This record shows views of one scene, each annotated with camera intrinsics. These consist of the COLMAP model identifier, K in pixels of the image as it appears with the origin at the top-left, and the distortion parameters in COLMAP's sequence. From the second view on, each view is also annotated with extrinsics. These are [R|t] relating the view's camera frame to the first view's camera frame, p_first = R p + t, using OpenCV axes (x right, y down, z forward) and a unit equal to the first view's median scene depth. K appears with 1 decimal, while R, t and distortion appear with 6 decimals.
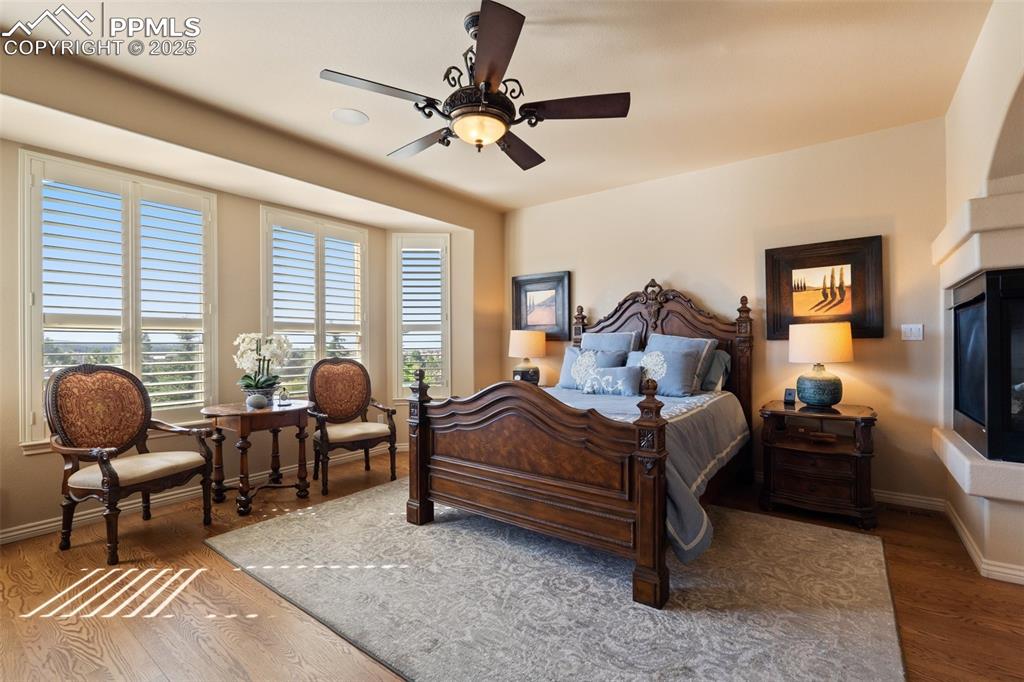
lens RADIAL K [[454.1, 0, 512.9], [0, 454.1, 346.1], [0, 0, 1]] dist [-0.005283, 0.000357]
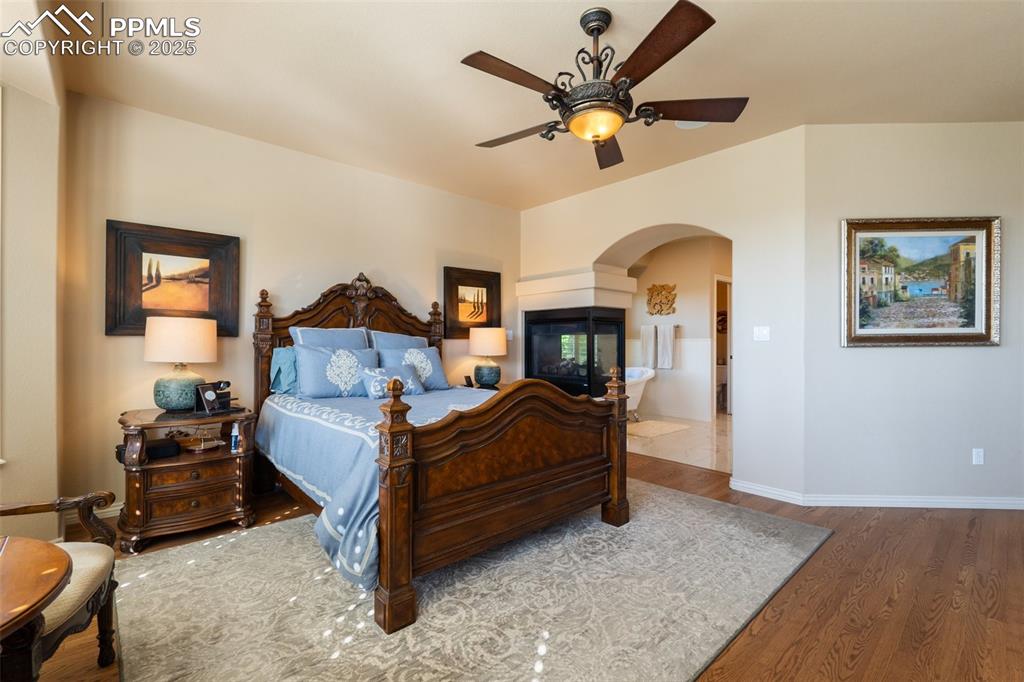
lens RADIAL K [[454.1, 0, 510.7], [0, 454.1, 338.3], [0, 0, 1]] dist [-0.005283, 0.000357]
pose [[0.189577, 0.010511, 0.981810, -0.808221], [0.000655, 0.999941, -0.010831, -0.000542], [-0.981866, 0.002697, 0.189559, 0.734590]]
